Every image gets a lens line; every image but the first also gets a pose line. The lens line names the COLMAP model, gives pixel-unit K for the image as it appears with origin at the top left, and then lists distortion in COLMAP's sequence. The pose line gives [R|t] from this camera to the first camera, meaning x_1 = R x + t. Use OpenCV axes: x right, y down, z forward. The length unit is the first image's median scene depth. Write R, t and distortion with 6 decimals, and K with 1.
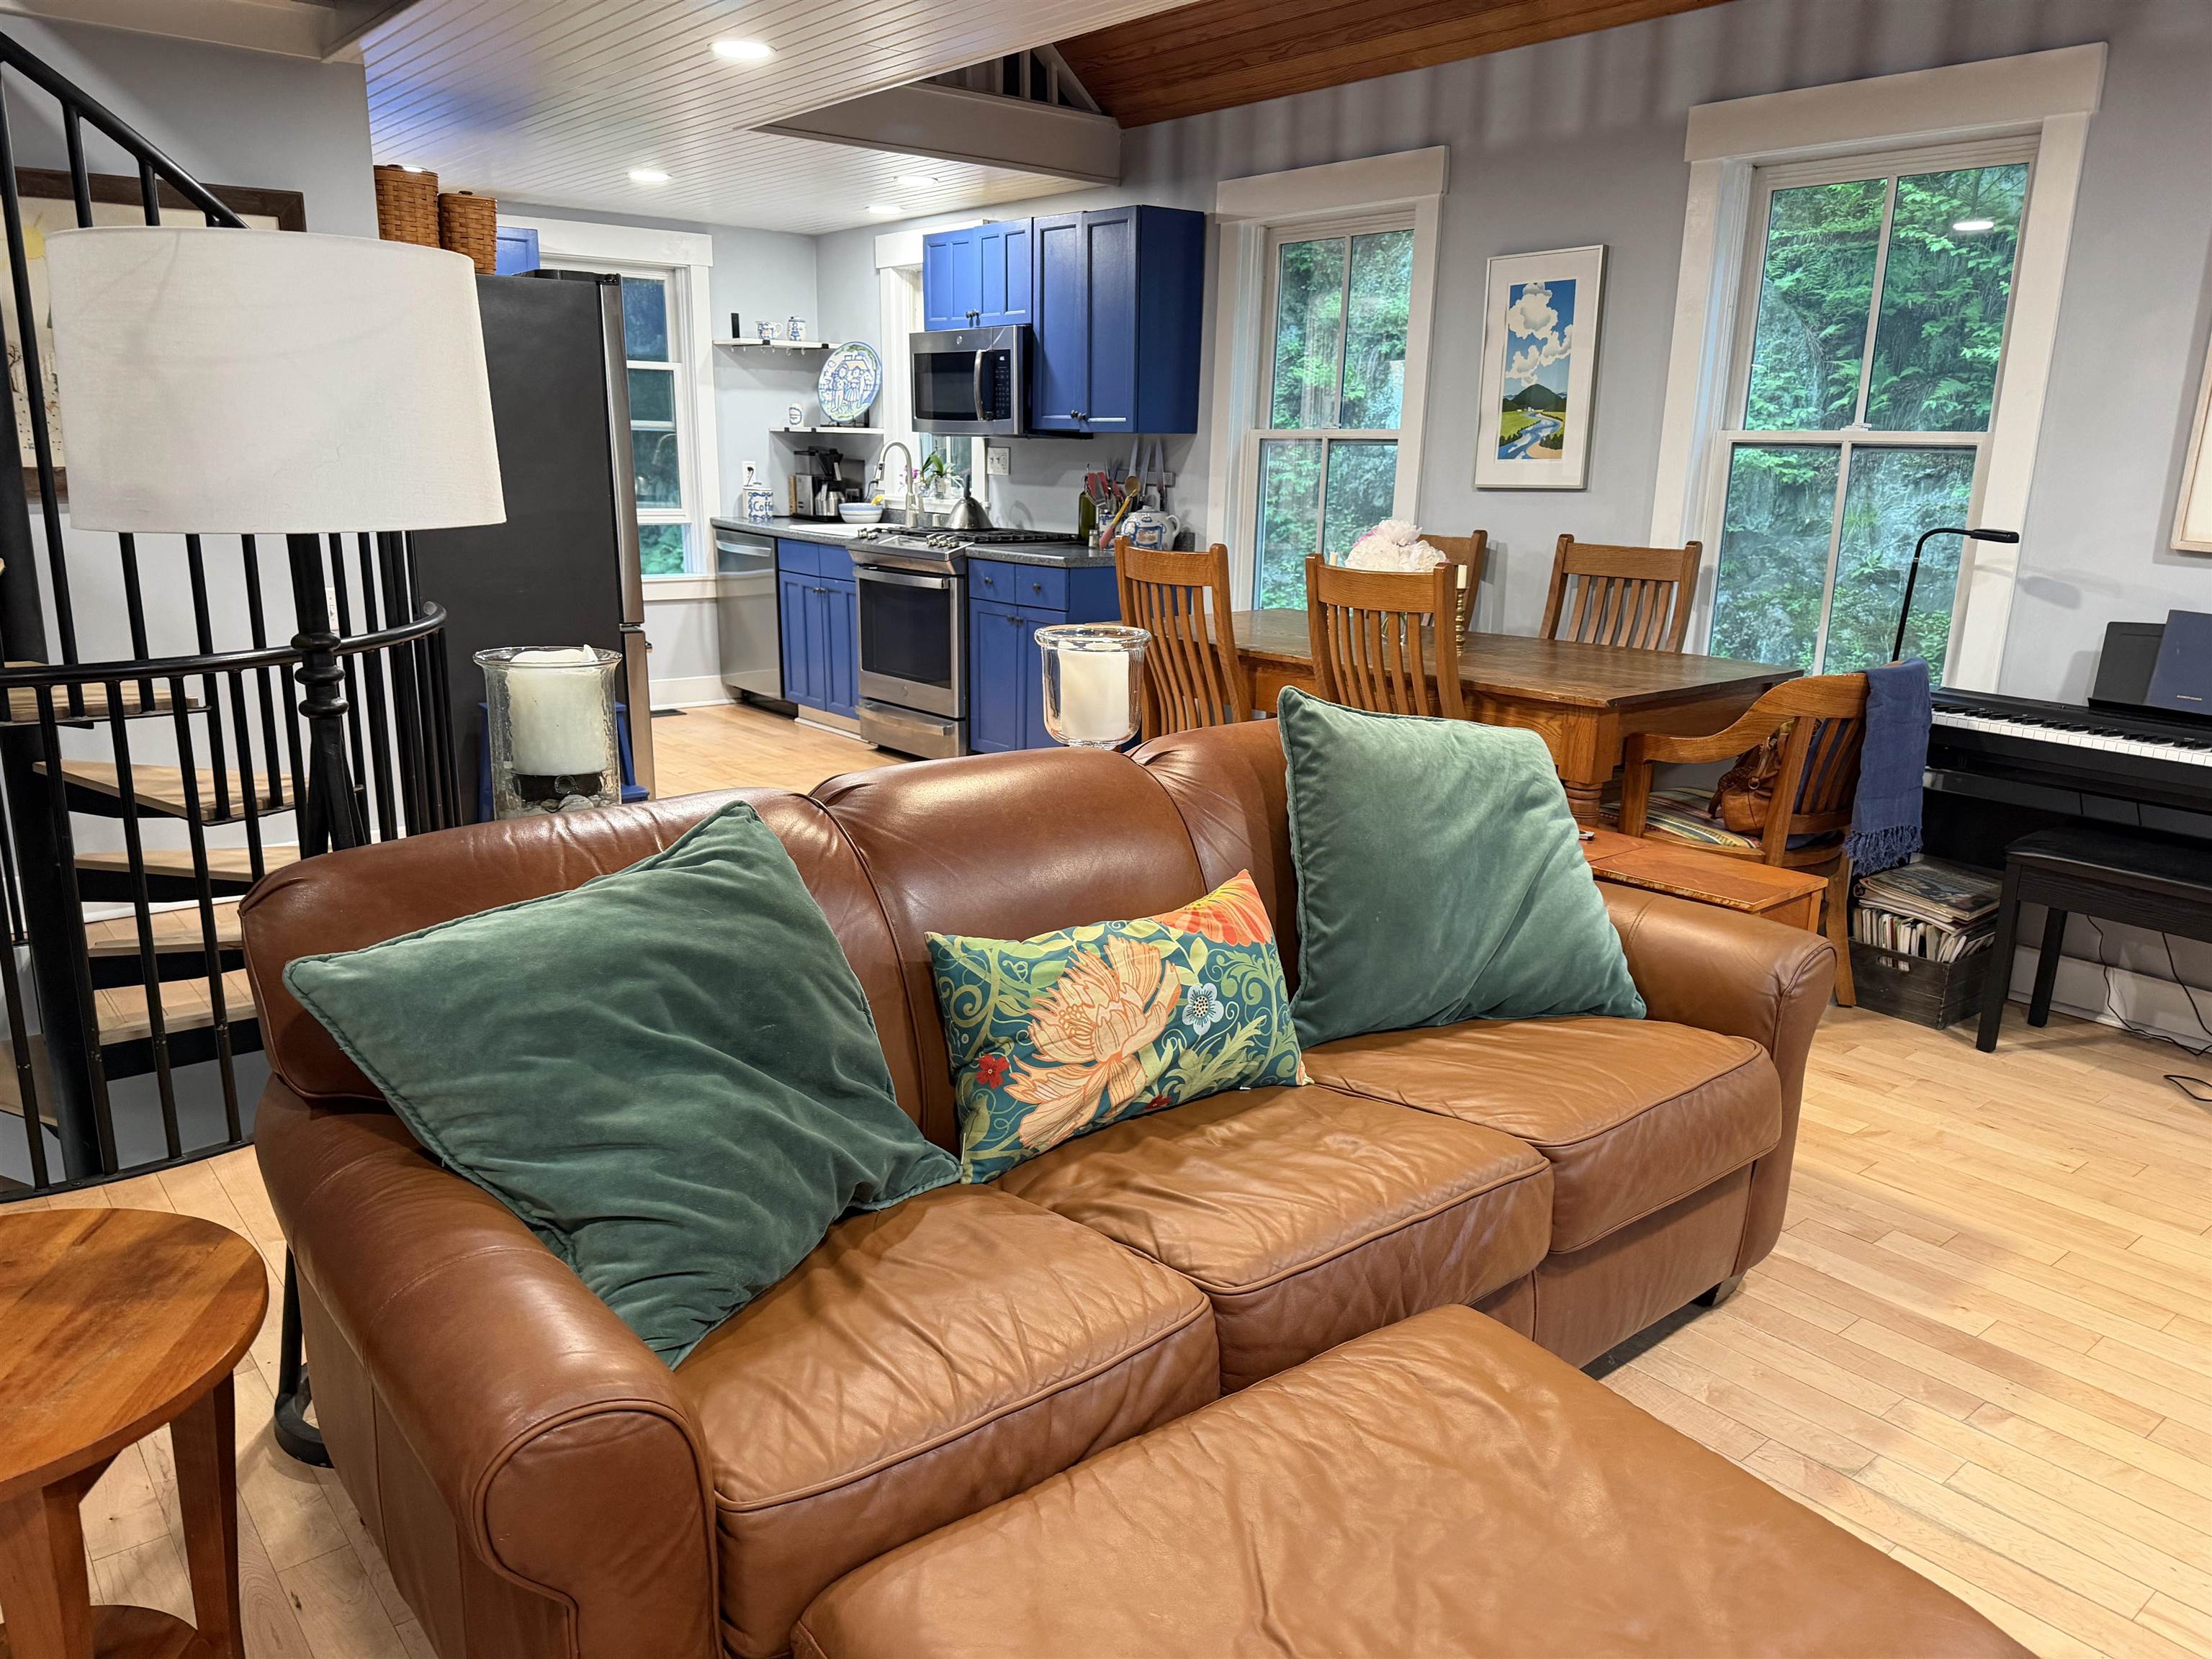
lens RADIAL K [[1560.4, 0, 1085.4], [0, 1560.4, 910.2], [0, 0, 1]] dist [0.030135, -0.025517]
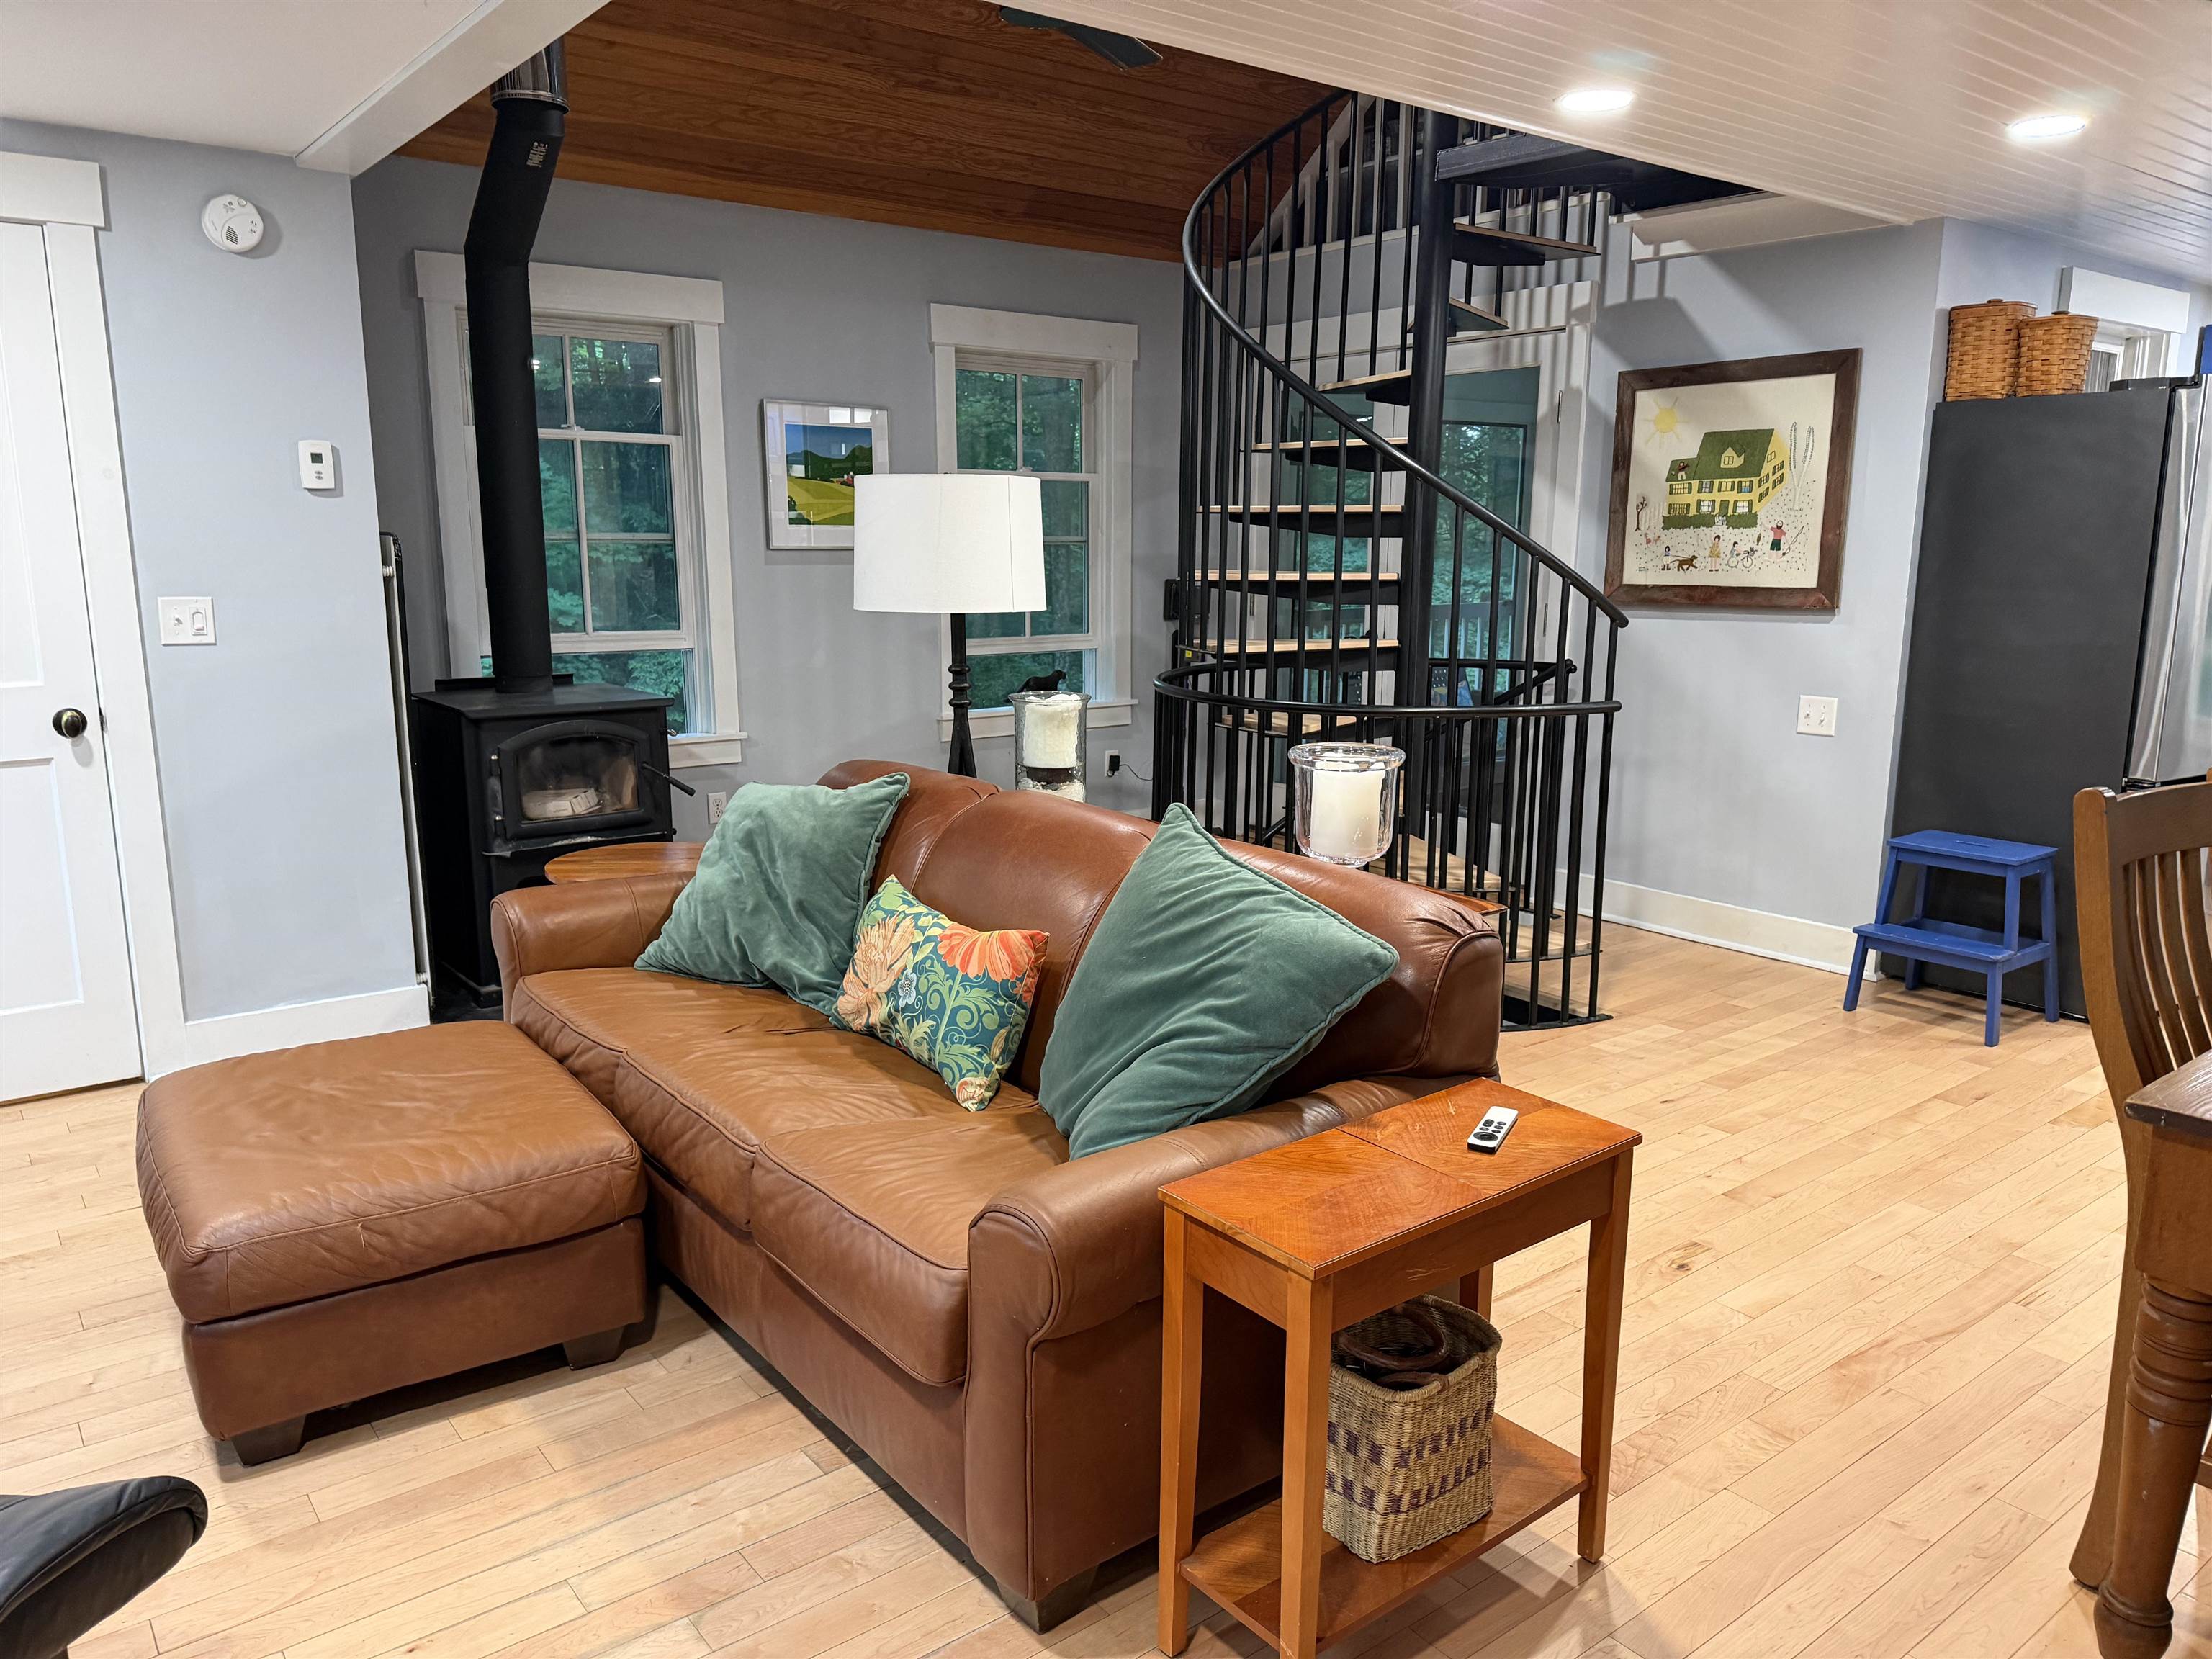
lens RADIAL K [[1560.4, 0, 1102.2], [0, 1560.4, 833.1], [0, 0, 1]] dist [0.030135, -0.025517]
pose [[-0.025800, 0.180958, -0.983152, 1.351475], [-0.294131, 0.938572, 0.180471, -0.349730], [0.955417, 0.293832, 0.029010, 1.076687]]
